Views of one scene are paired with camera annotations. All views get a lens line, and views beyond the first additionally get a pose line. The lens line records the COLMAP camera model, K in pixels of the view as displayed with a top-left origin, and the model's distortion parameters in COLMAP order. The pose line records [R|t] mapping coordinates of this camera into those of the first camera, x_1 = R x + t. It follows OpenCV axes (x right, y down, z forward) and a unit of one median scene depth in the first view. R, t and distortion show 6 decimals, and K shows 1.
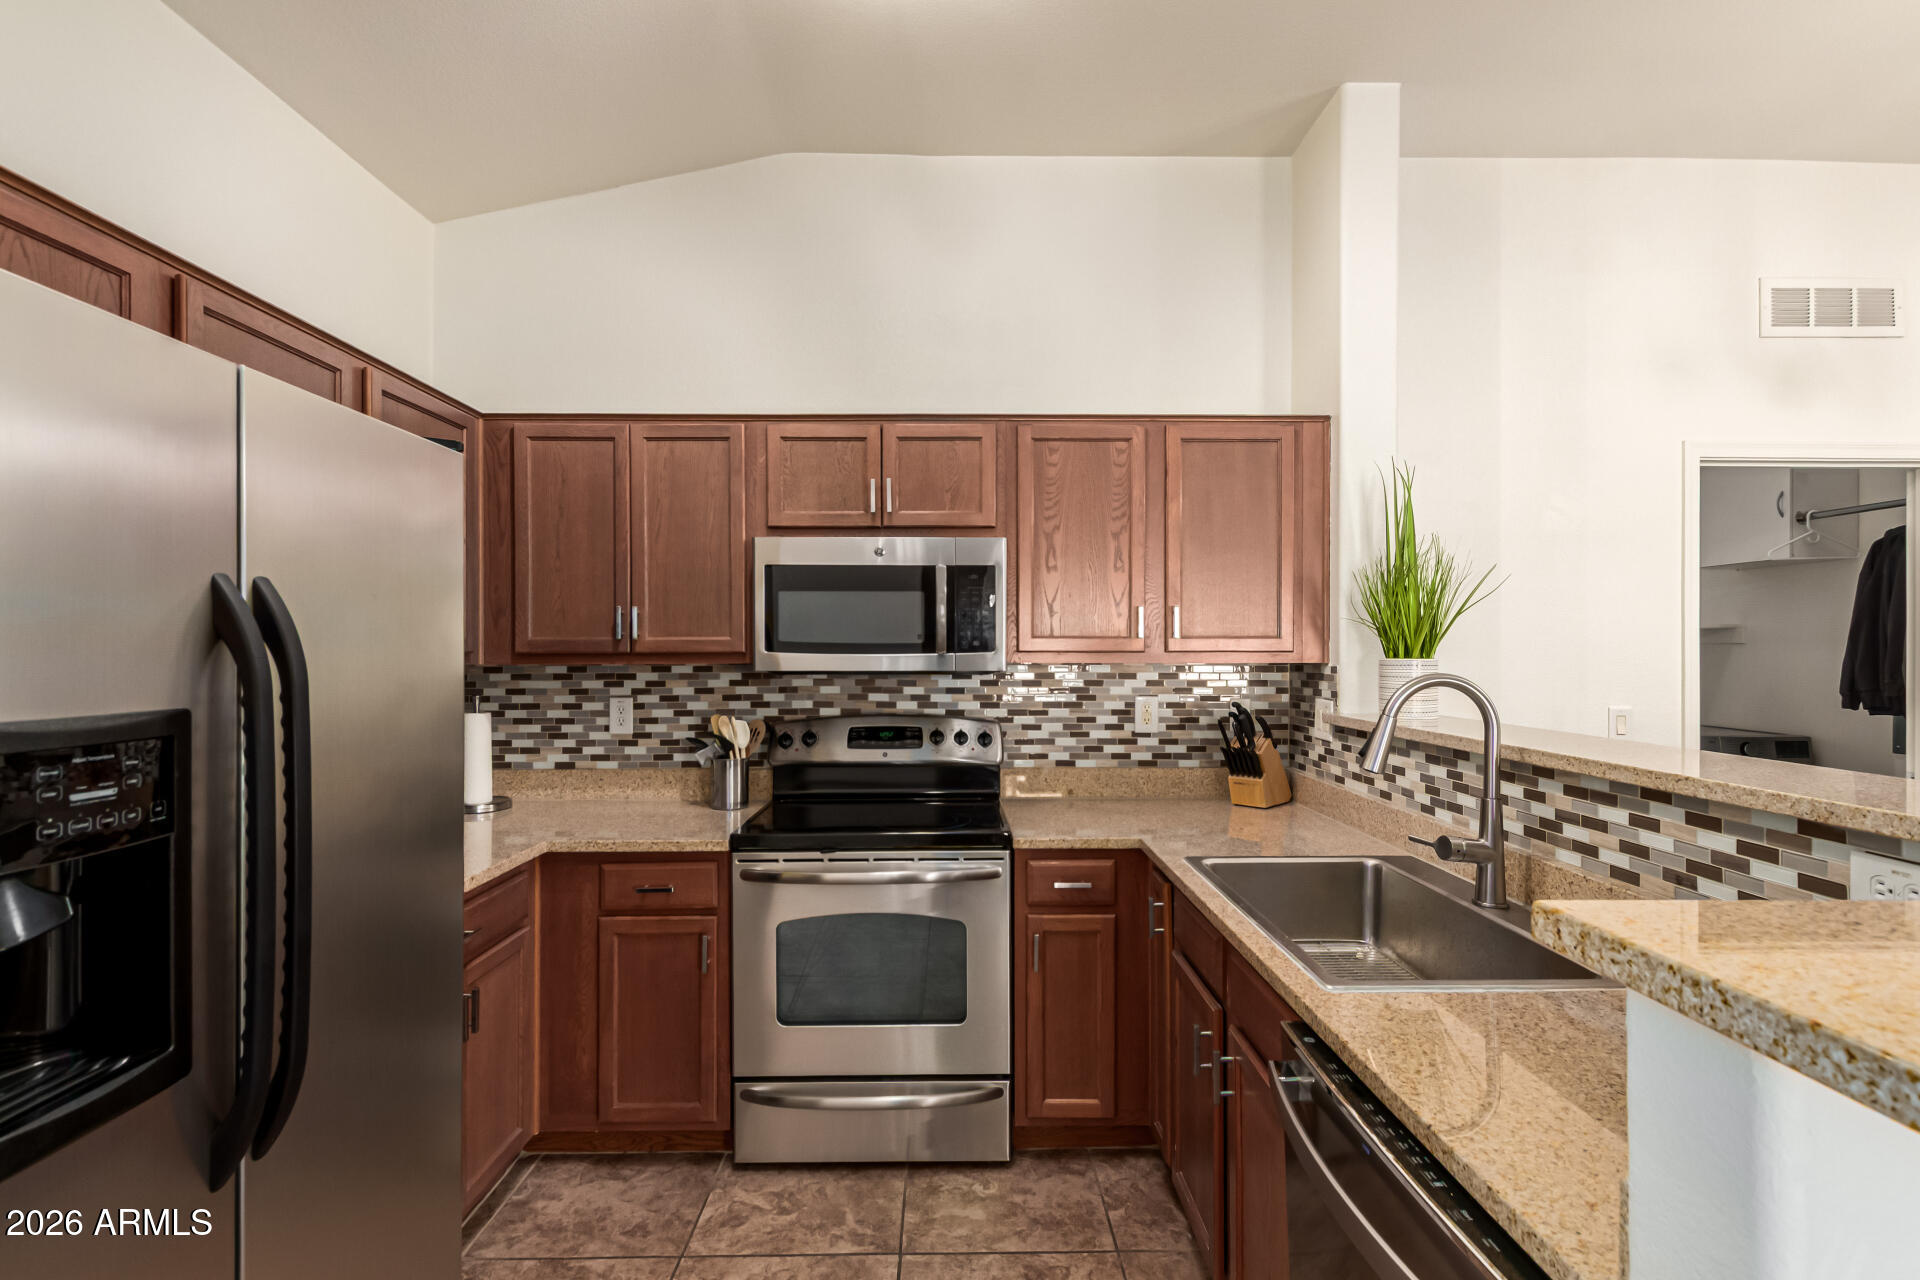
lens RADIAL K [[915.6, 0, 957.0], [0, 915.6, 648.4], [0, 0, 1]] dist [0.004806, 0.000593]
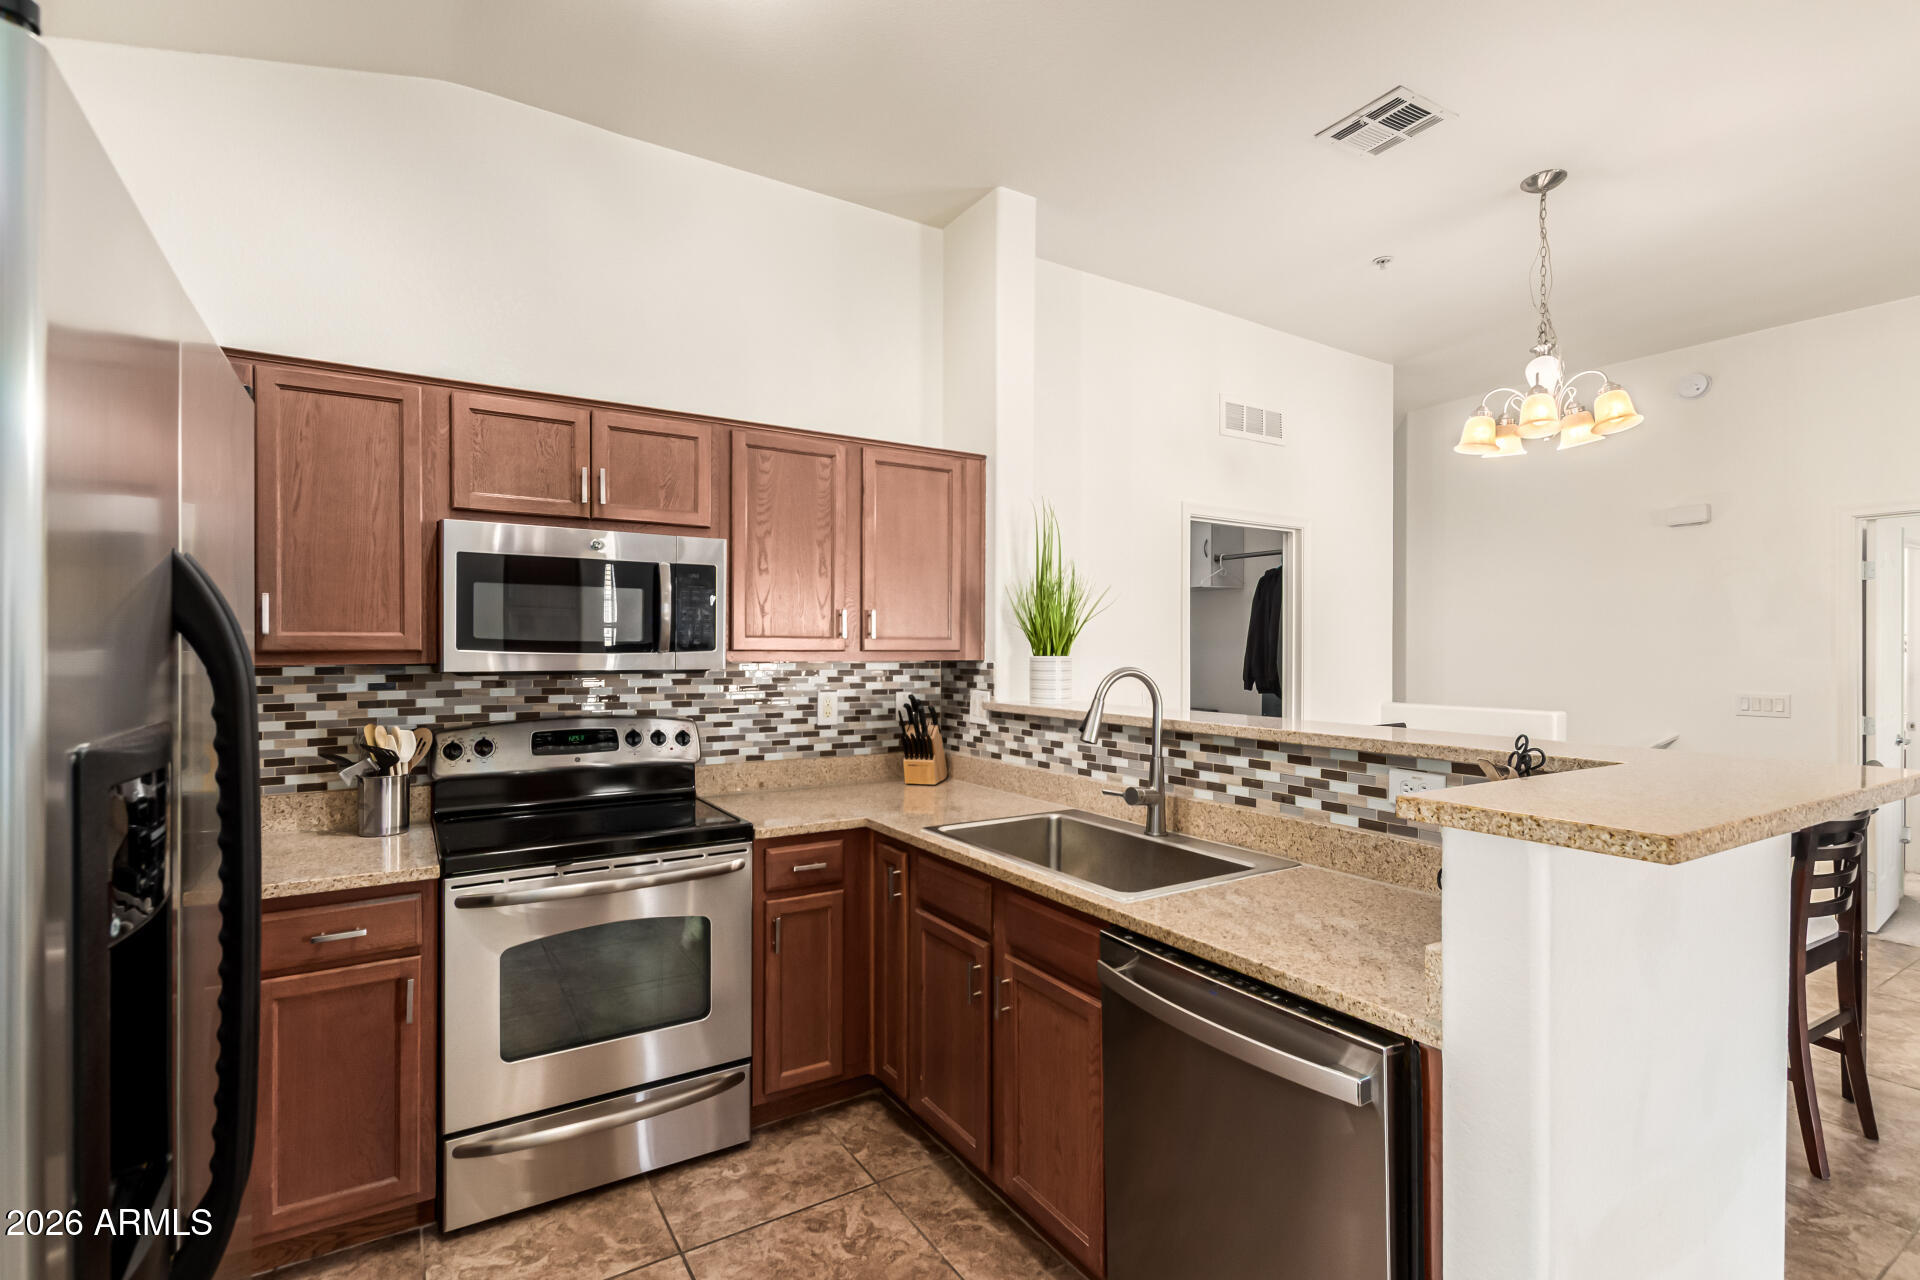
lens RADIAL K [[915.6, 0, 957.0], [0, 915.6, 648.4], [0, 0, 1]] dist [0.004806, 0.000593]
pose [[0.846610, 0.002817, 0.532207, -0.269974], [-0.003123, 0.999995, -0.000325, 0.000797], [-0.532205, -0.001387, 0.846614, -0.003813]]
